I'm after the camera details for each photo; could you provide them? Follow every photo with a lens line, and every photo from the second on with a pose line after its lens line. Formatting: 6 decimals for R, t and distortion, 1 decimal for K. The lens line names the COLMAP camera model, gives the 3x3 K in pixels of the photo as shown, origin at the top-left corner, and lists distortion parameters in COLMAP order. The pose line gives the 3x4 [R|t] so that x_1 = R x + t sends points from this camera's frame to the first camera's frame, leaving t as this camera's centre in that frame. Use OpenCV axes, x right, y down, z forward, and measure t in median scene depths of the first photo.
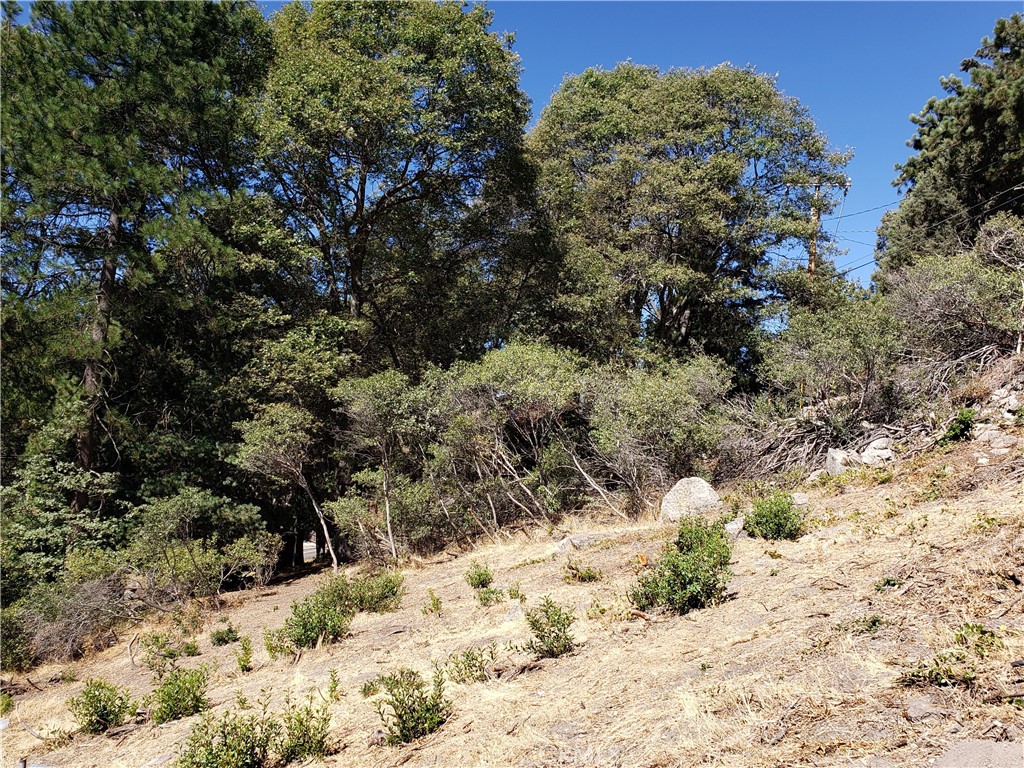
lens RADIAL K [[914.1, 0, 515.3], [0, 914.1, 400.1], [0, 0, 1]] dist [0.093019, -0.184353]
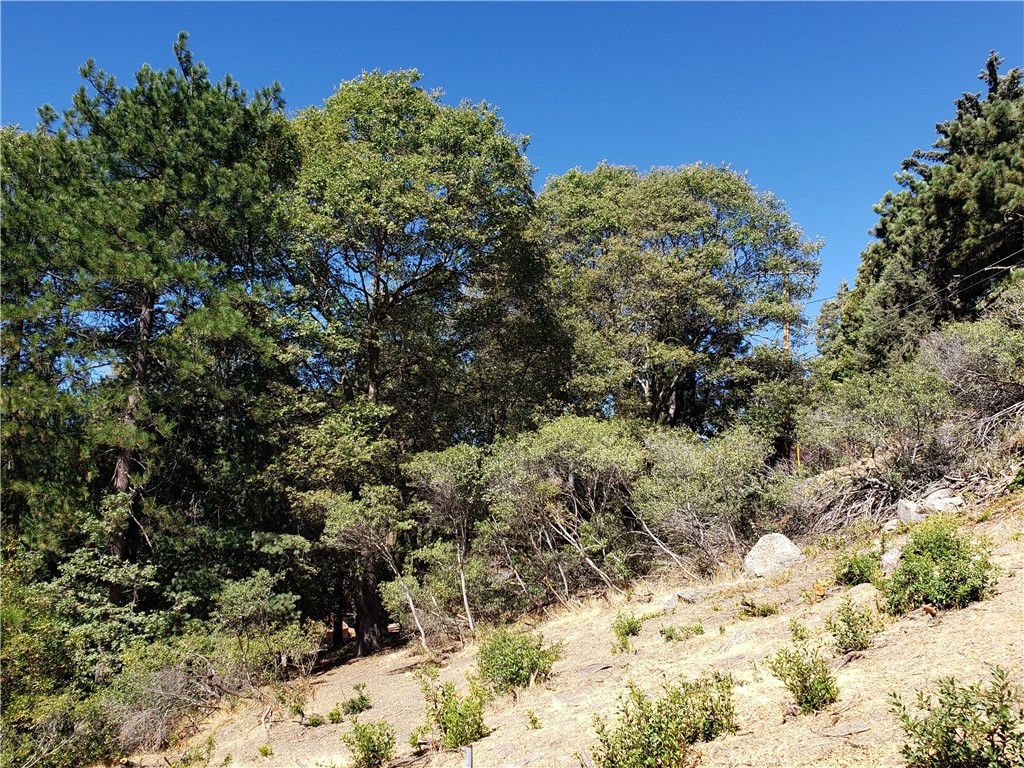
lens RADIAL K [[914.1, 0, 515.3], [0, 914.1, 400.1], [0, 0, 1]] dist [0.093019, -0.184353]
pose [[0.996756, -0.031061, 0.074253, -0.115367], [0.038886, 0.993566, -0.106369, 0.022508], [-0.070471, 0.108911, 0.991550, -0.023023]]
